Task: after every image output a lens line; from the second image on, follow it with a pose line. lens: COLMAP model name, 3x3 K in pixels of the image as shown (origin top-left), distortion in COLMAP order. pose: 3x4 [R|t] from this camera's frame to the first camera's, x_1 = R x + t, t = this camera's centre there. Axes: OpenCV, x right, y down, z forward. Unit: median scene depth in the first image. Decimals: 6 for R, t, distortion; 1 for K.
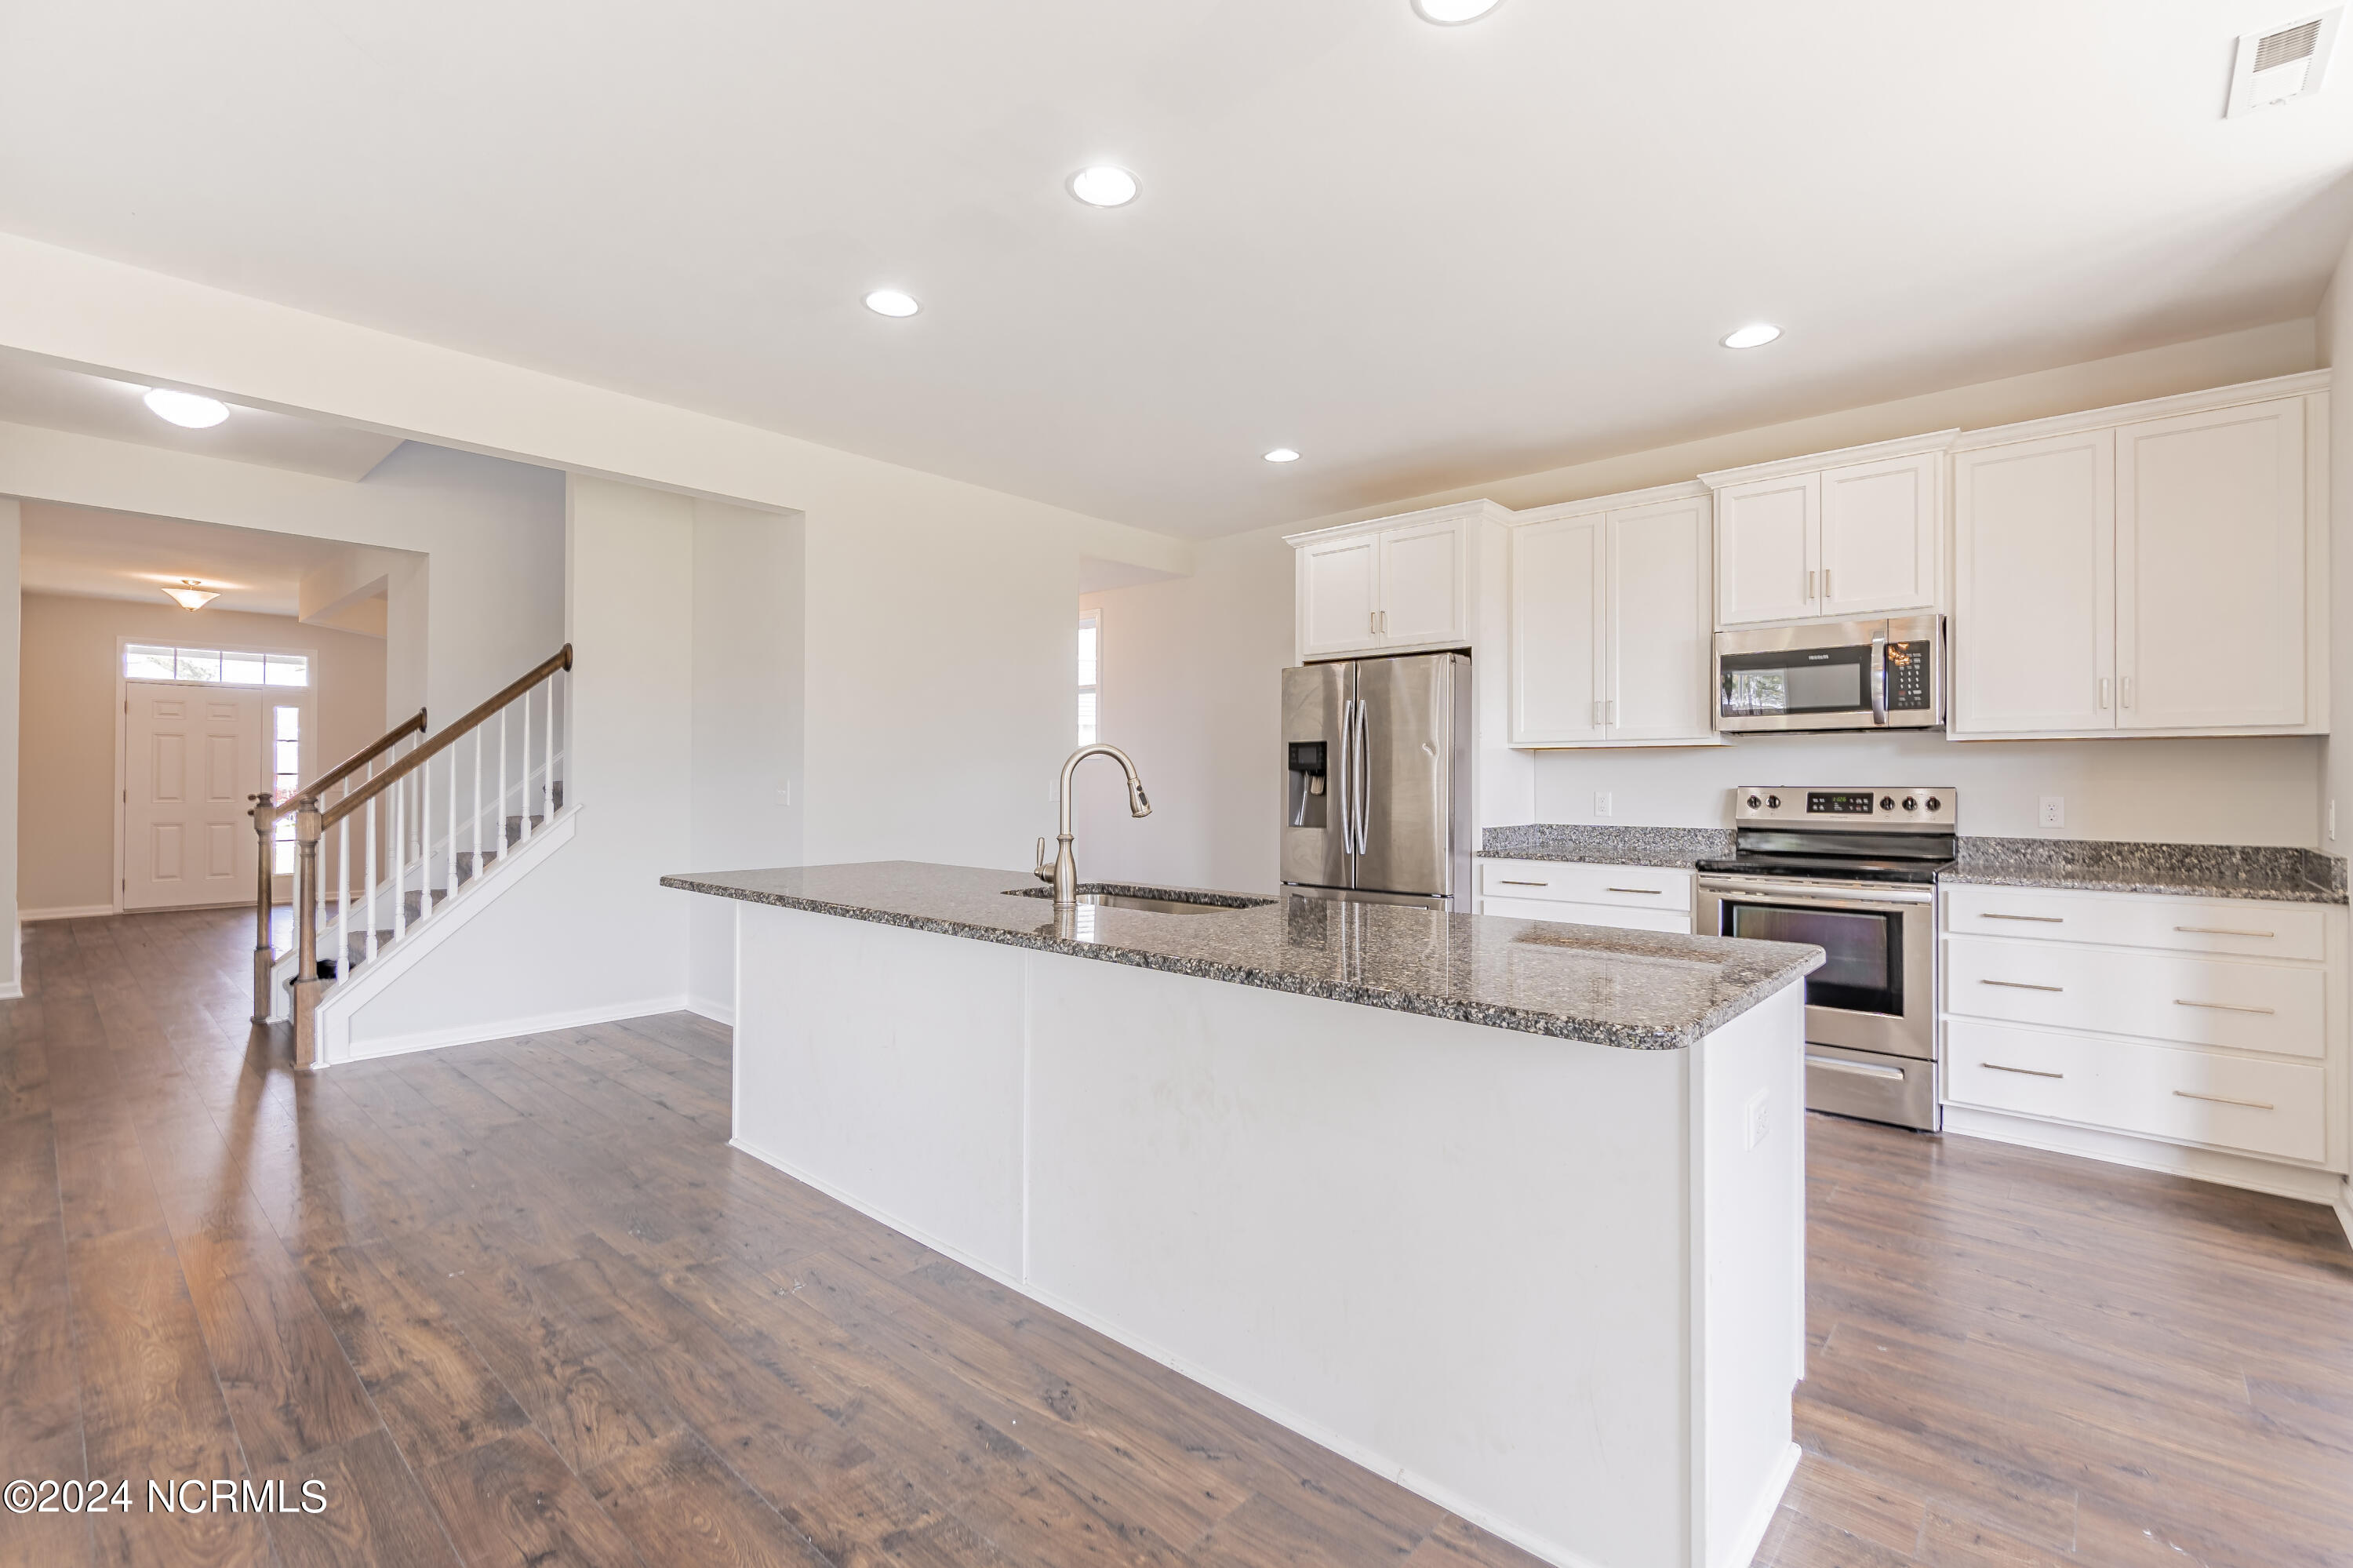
lens RADIAL K [[1038.1, 0, 1167.7], [0, 1038.1, 774.4], [0, 0, 1]] dist [-0.002384, 0.002147]
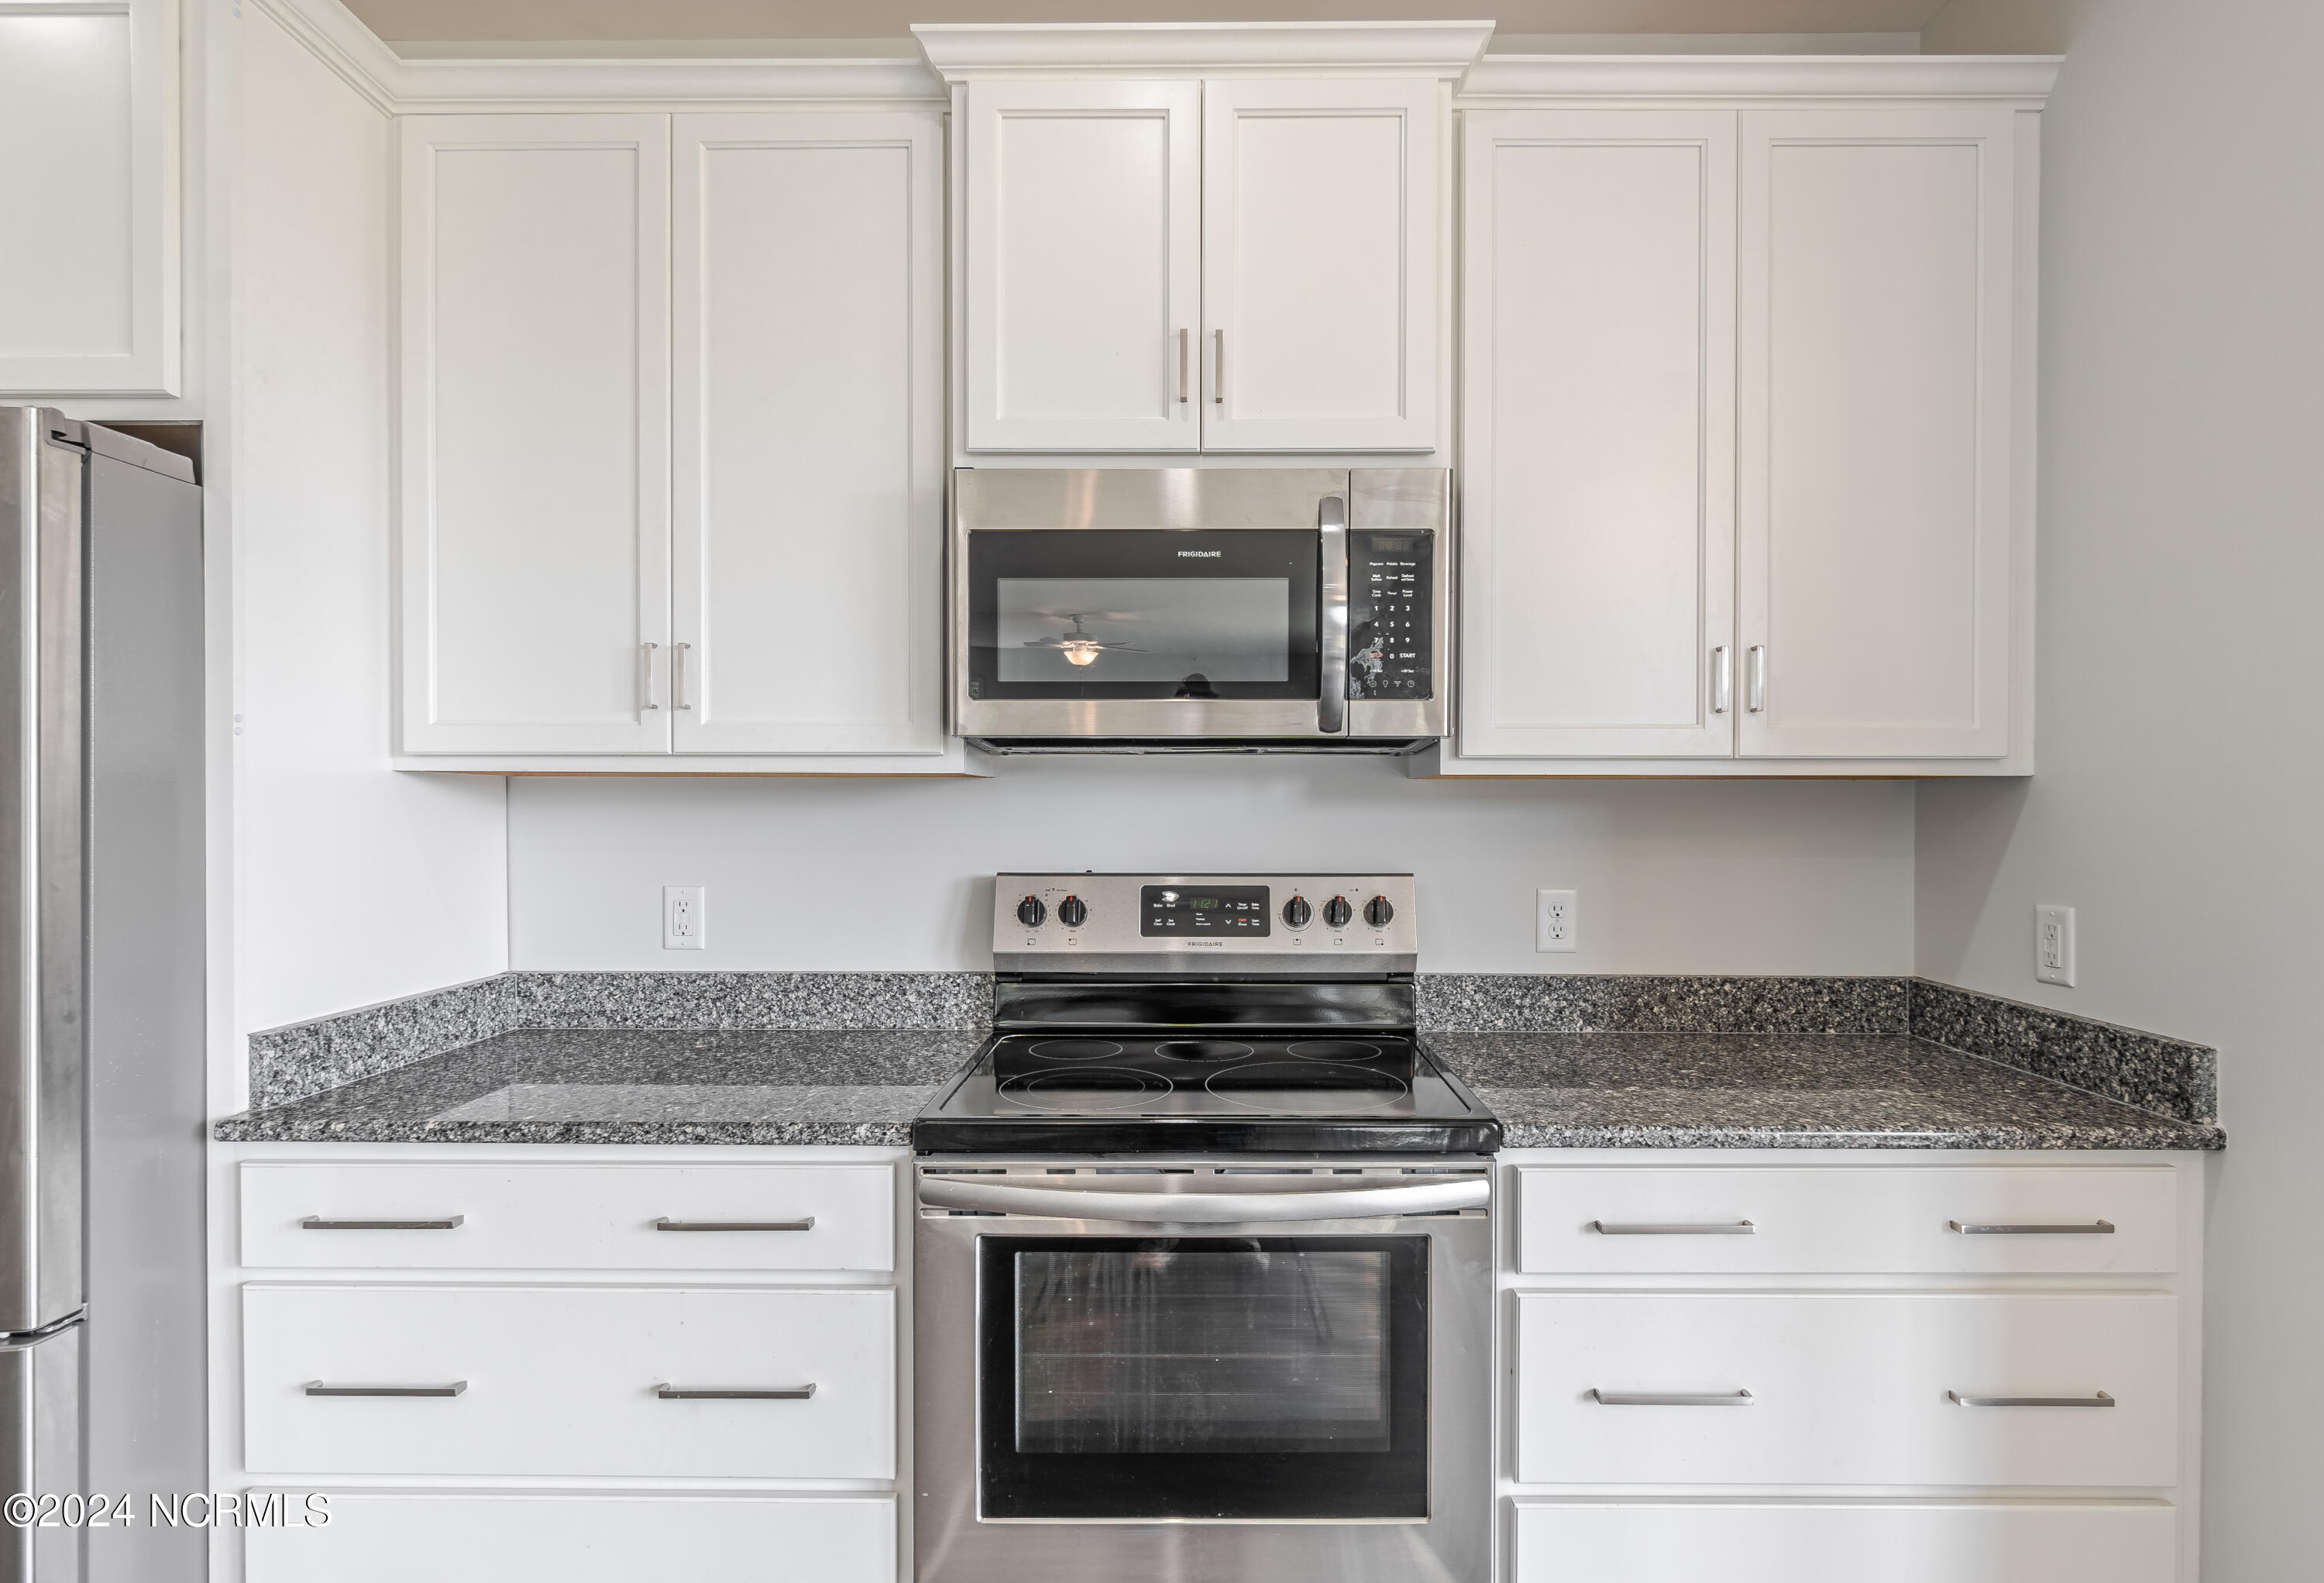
lens RADIAL K [[1141.3, 0, 1207.3], [0, 1141.3, 813.8], [0, 0, 1]] dist [-0.000083, 0.000181]
pose [[0.734329, -0.006280, 0.678764, 0.336617], [-0.002458, 0.999926, 0.011911, -0.020573], [-0.678789, -0.010415, 0.734260, 0.678666]]
